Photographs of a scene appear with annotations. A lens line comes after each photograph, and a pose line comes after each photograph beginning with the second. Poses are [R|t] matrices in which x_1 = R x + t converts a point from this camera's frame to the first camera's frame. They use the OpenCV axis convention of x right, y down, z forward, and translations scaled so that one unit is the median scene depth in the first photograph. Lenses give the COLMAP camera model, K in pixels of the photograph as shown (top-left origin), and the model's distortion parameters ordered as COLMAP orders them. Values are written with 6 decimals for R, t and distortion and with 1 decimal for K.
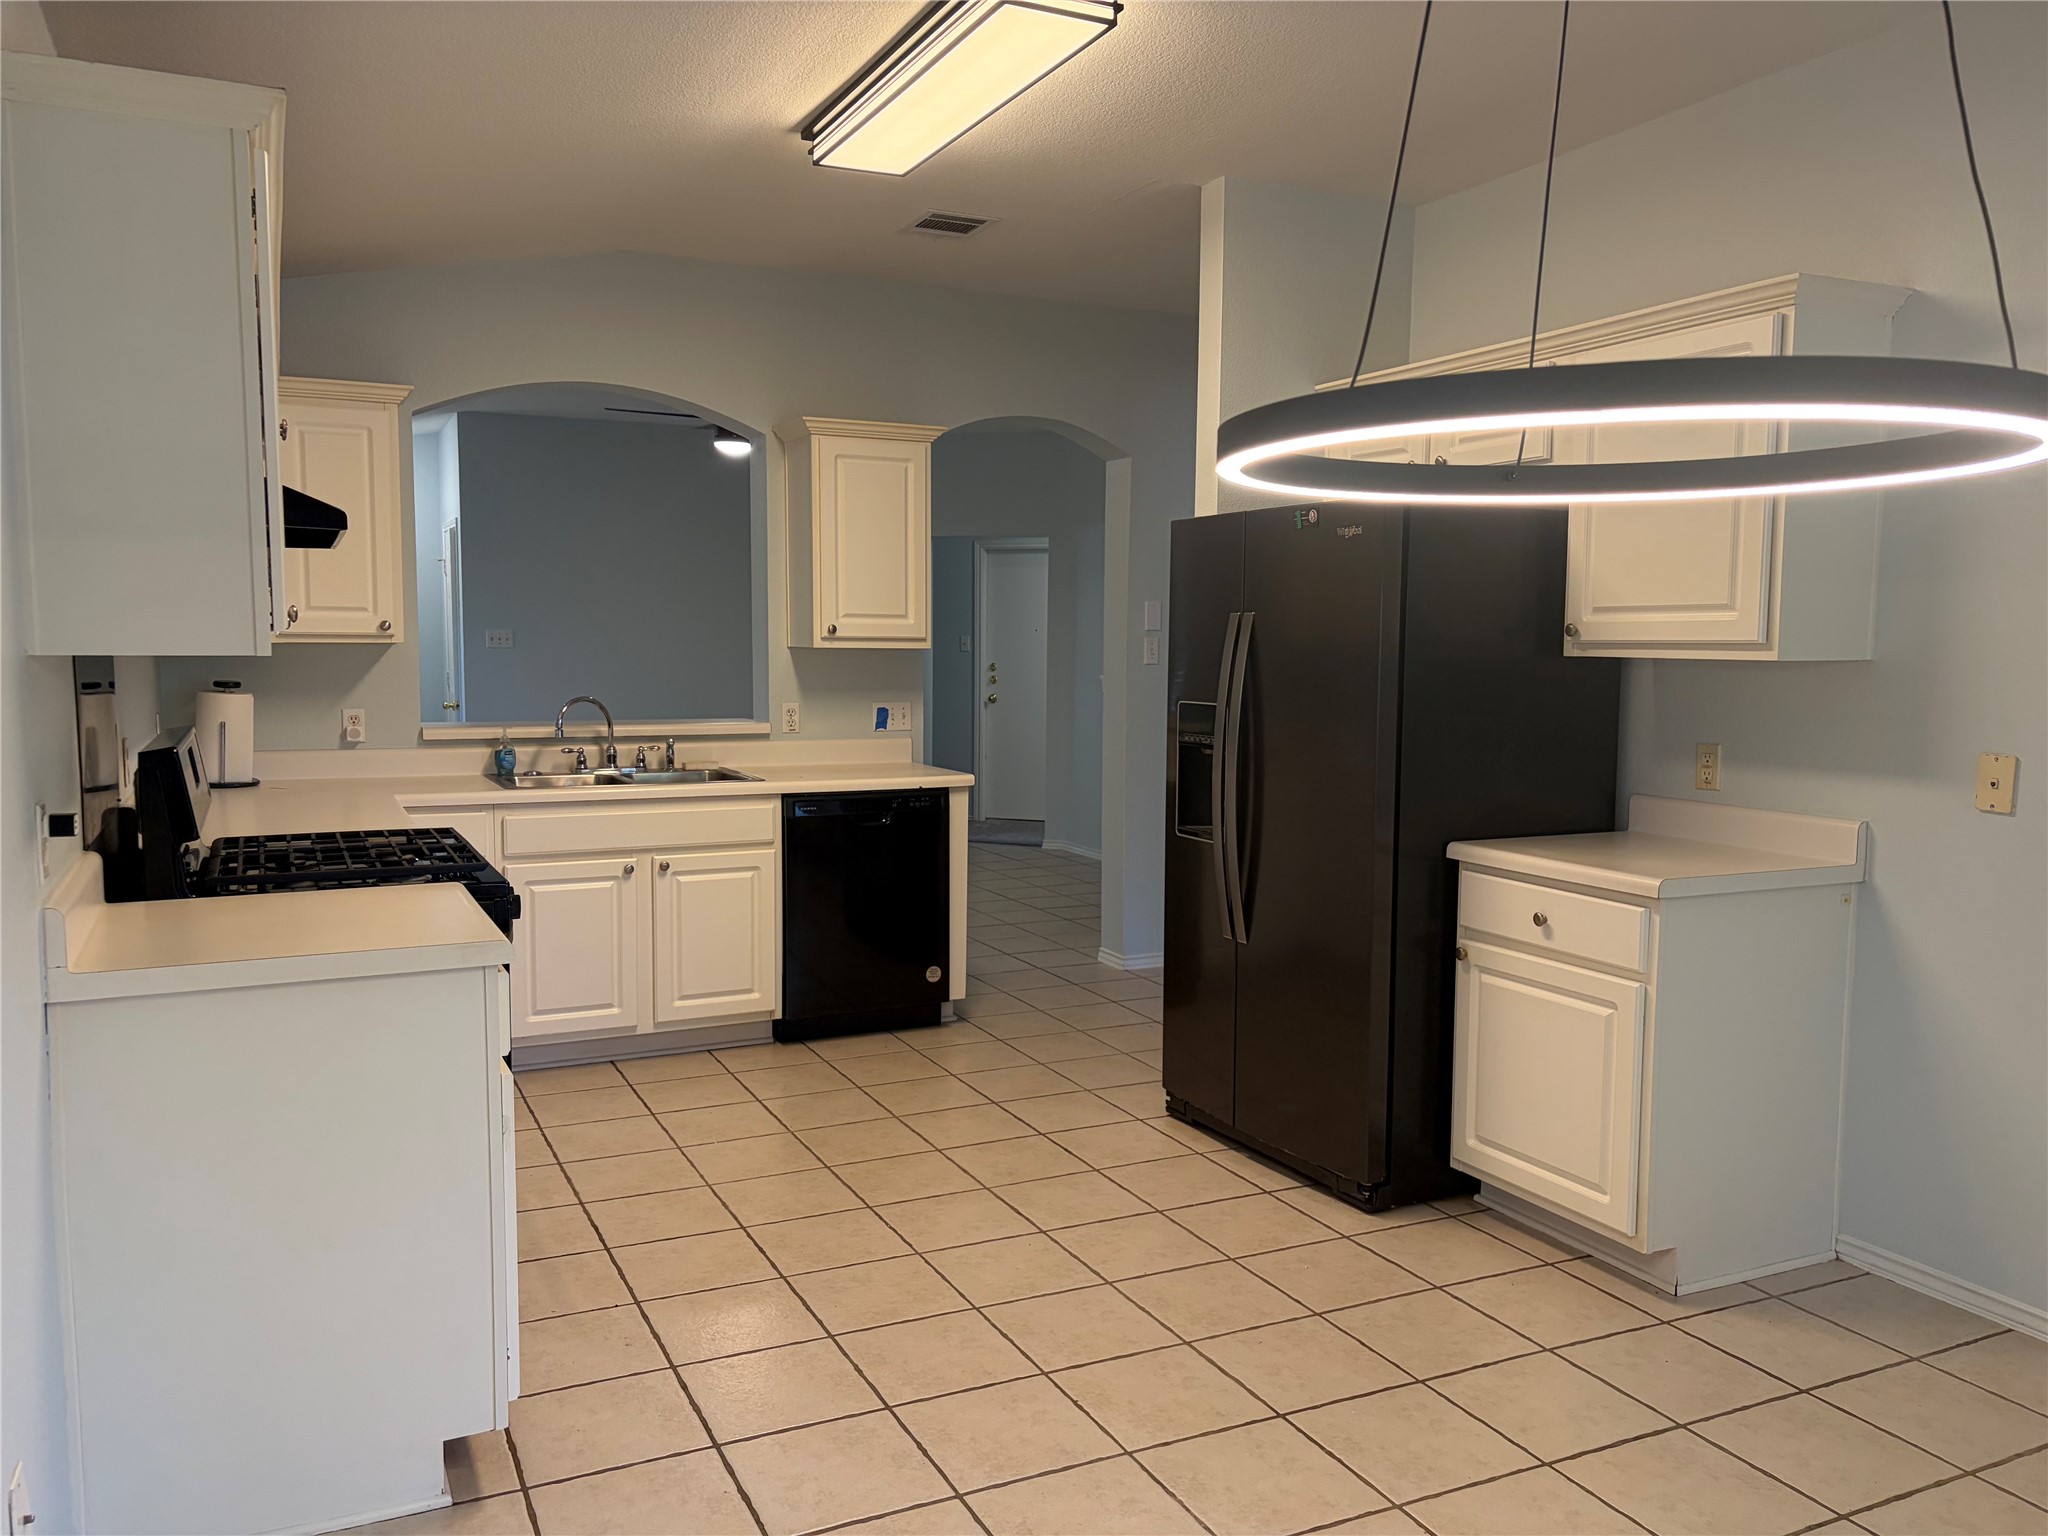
lens RADIAL K [[1534.6, 0, 1024.0], [0, 1534.6, 768.0], [0, 0, 1]] dist [0.041679, -0.035819]
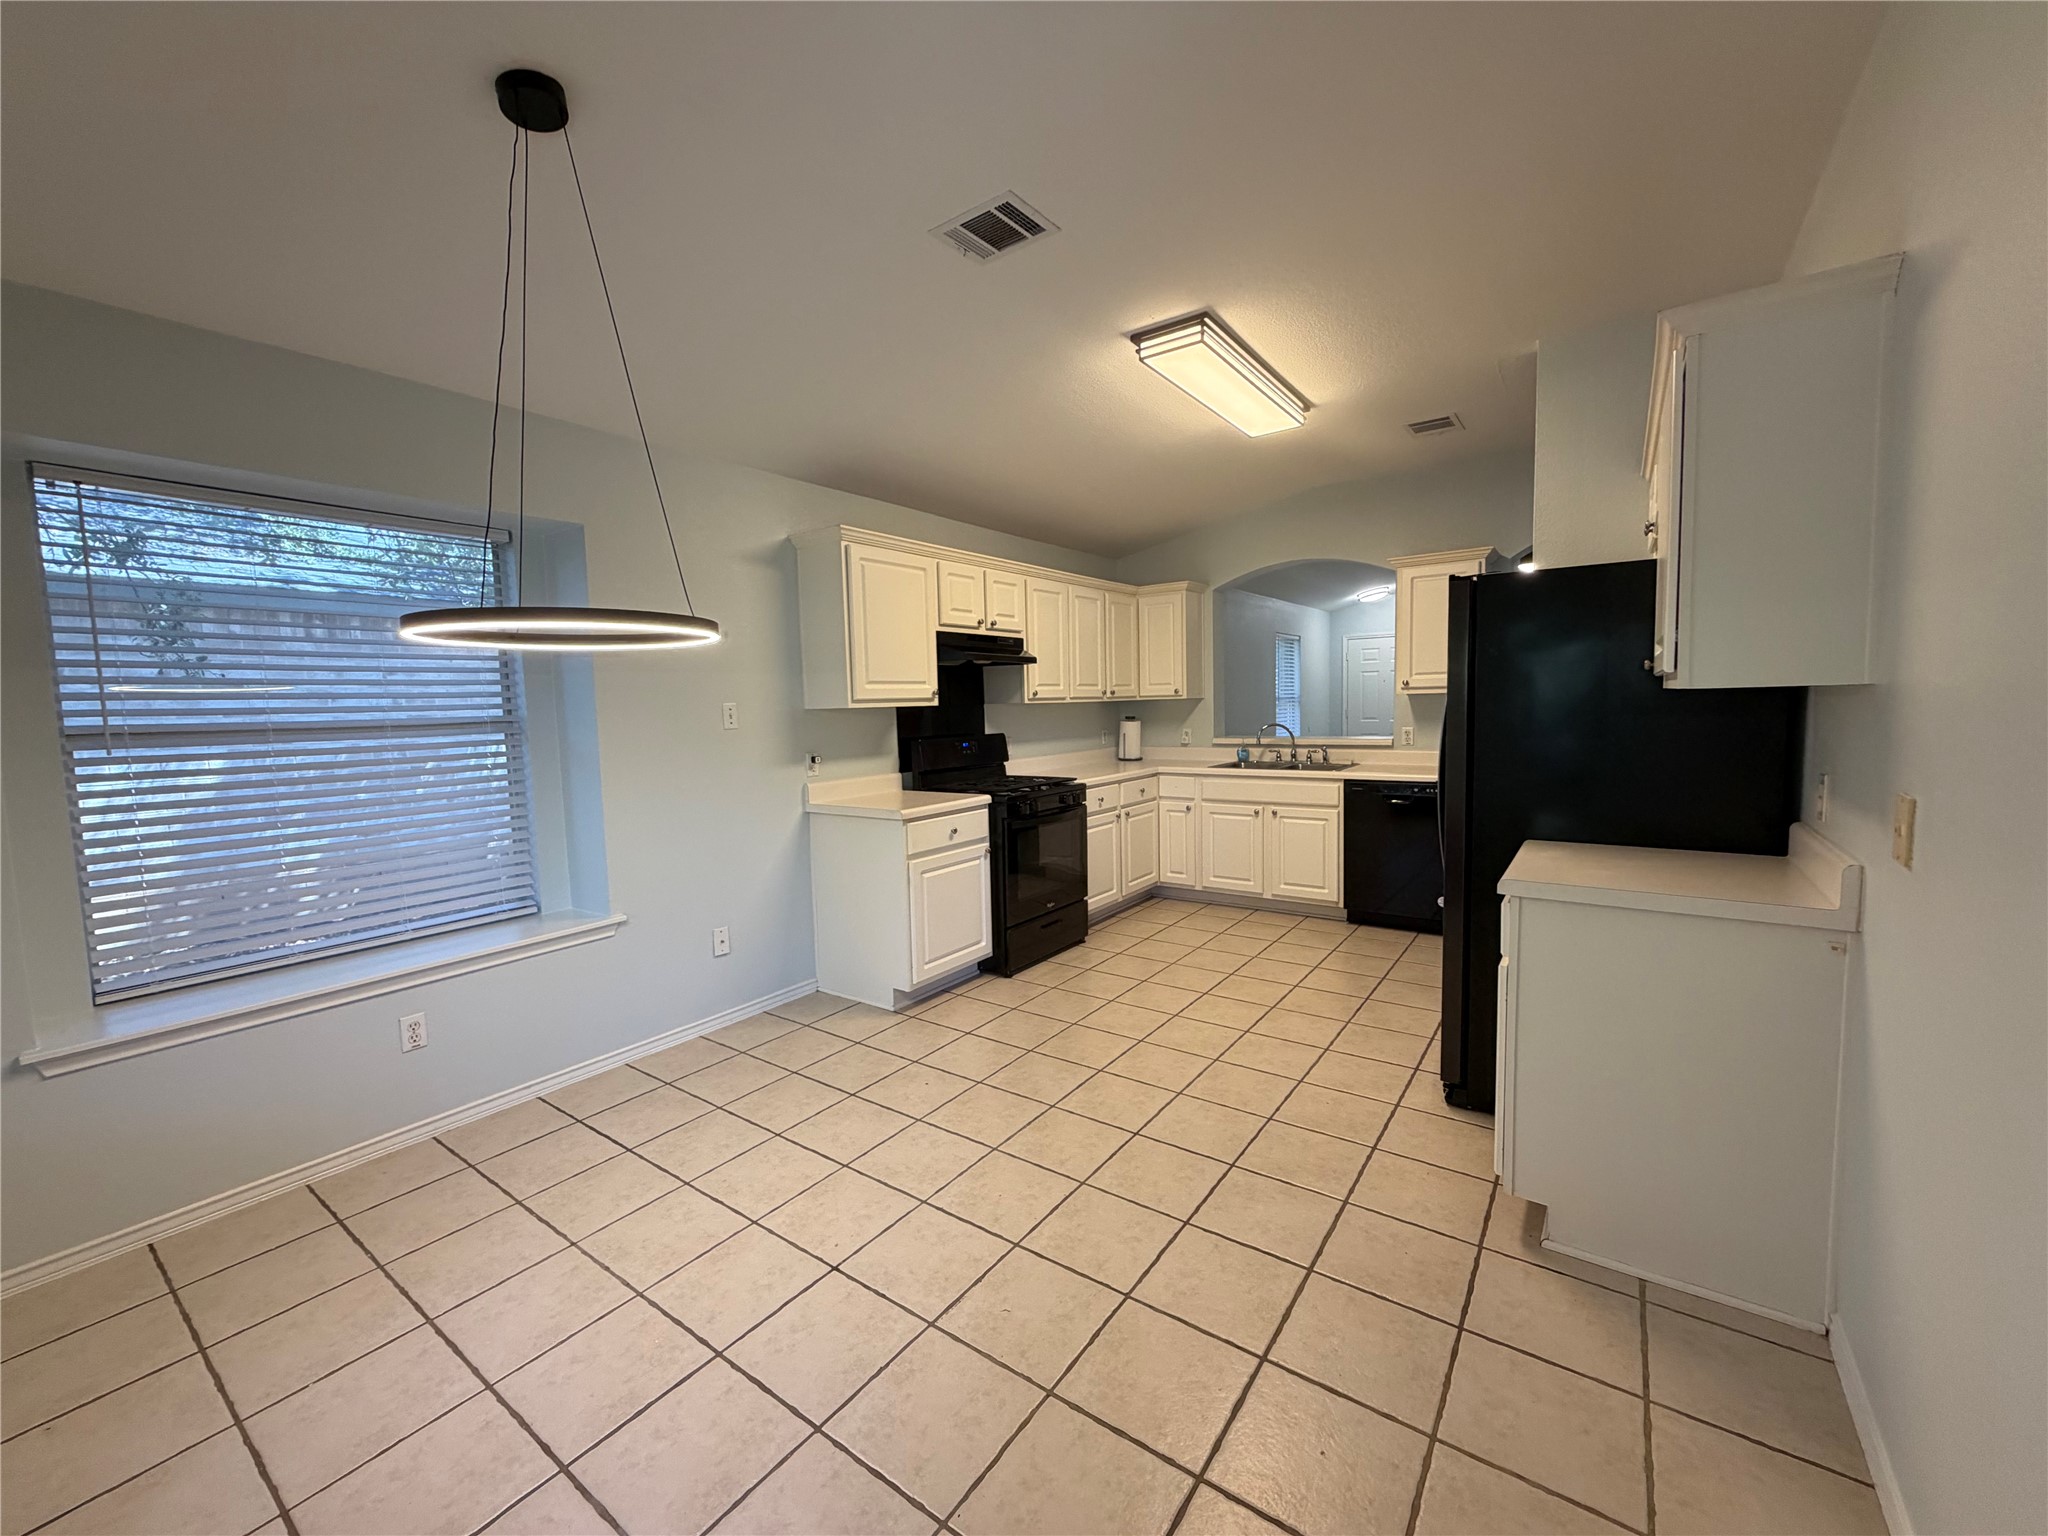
lens RADIAL K [[818.6, 0, 1022.8], [0, 818.6, 765.9], [0, 0, 1]] dist [-0.000359, 0.000259]
pose [[0.471719, 0.048593, -0.880409, 0.522032], [-0.044304, 0.998525, 0.031374, -0.012057], [0.880635, 0.024206, 0.473176, 0.251841]]
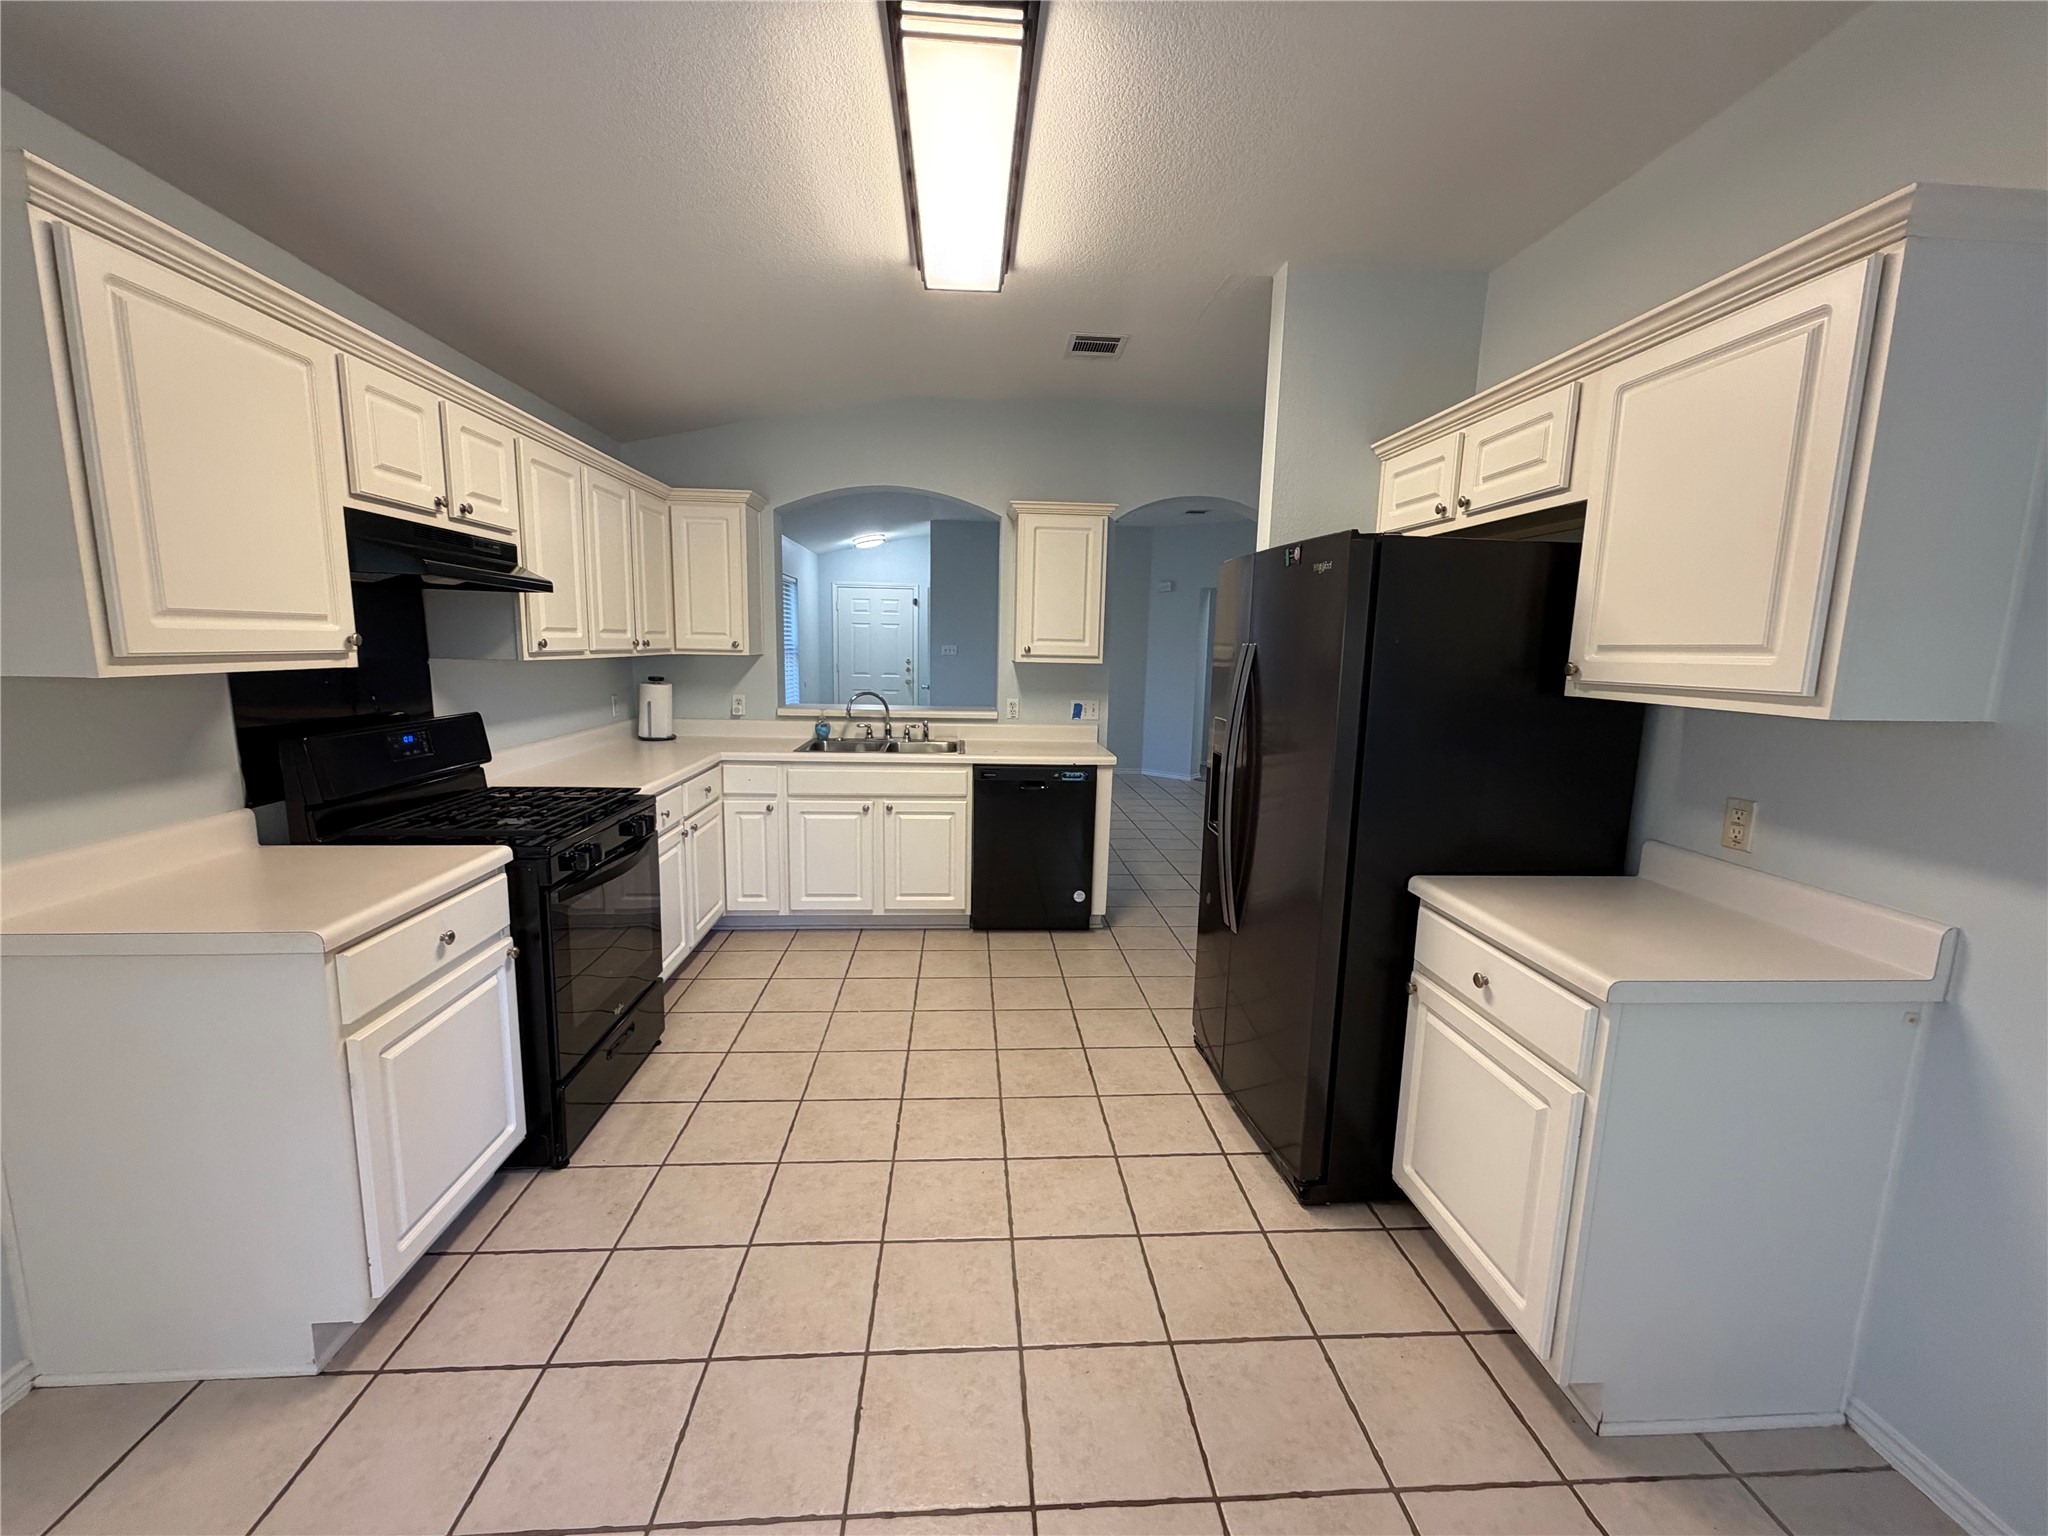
lens RADIAL K [[818.6, 0, 1022.8], [0, 818.6, 765.9], [0, 0, 1]] dist [-0.000359, 0.000259]
pose [[0.927429, 0.067816, -0.367799, 0.181622], [-0.045658, 0.996597, 0.068625, -0.038665], [0.371201, -0.046852, 0.927370, 0.319978]]
